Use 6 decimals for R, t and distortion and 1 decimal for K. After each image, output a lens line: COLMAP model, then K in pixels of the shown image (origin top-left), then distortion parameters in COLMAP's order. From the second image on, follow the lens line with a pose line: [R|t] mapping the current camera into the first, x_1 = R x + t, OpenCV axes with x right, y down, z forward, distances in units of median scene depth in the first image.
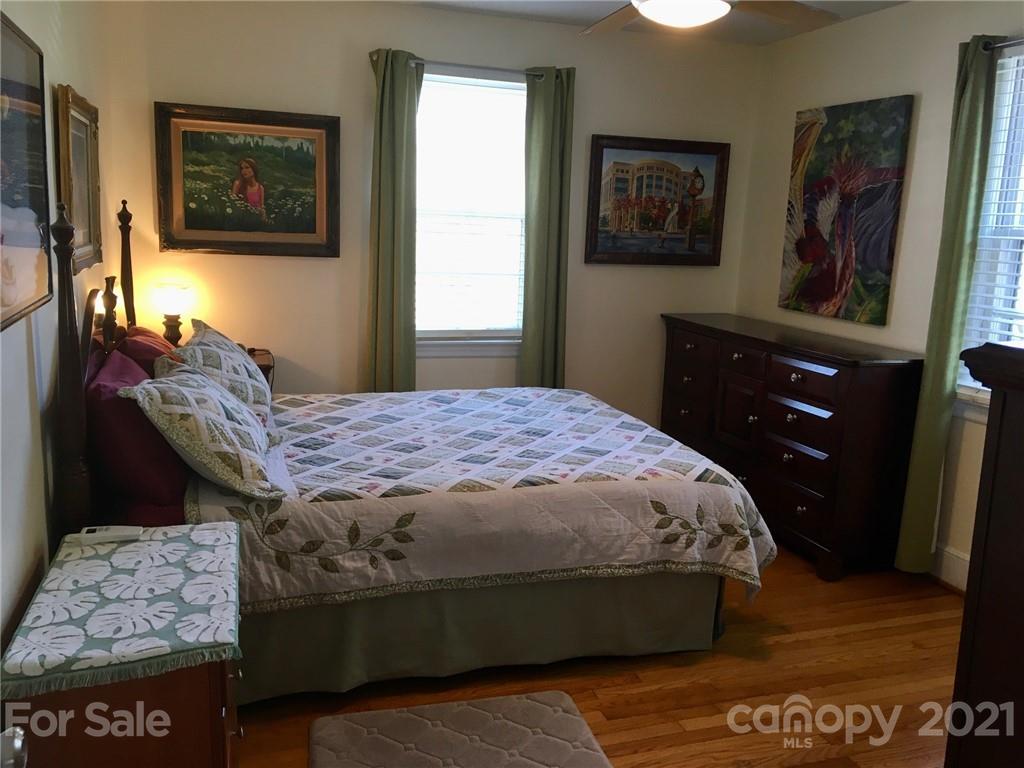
lens RADIAL K [[858.9, 0, 512.8], [0, 858.9, 379.7], [0, 0, 1]] dist [0.071755, -0.086174]
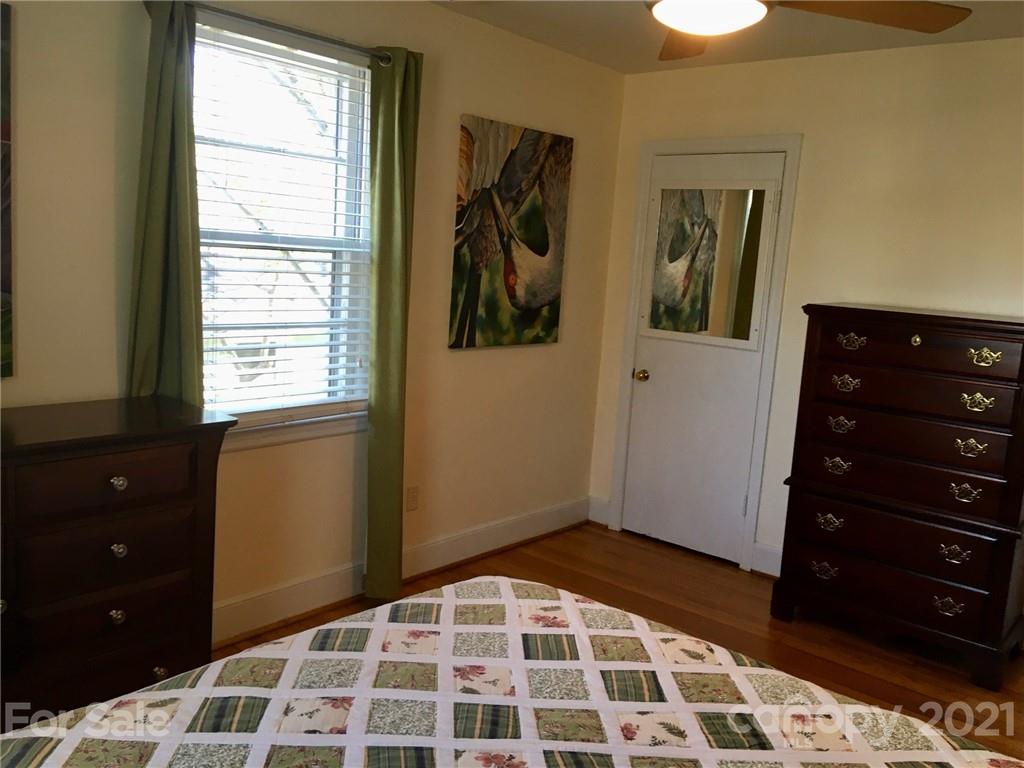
lens RADIAL K [[858.9, 0, 512.8], [0, 858.9, 379.7], [0, 0, 1]] dist [0.071755, -0.086174]
pose [[-0.519260, -0.196943, 0.831614, -0.375509], [0.066726, 0.960772, 0.269193, -0.271100], [-0.852007, 0.195272, -0.485750, 1.332191]]
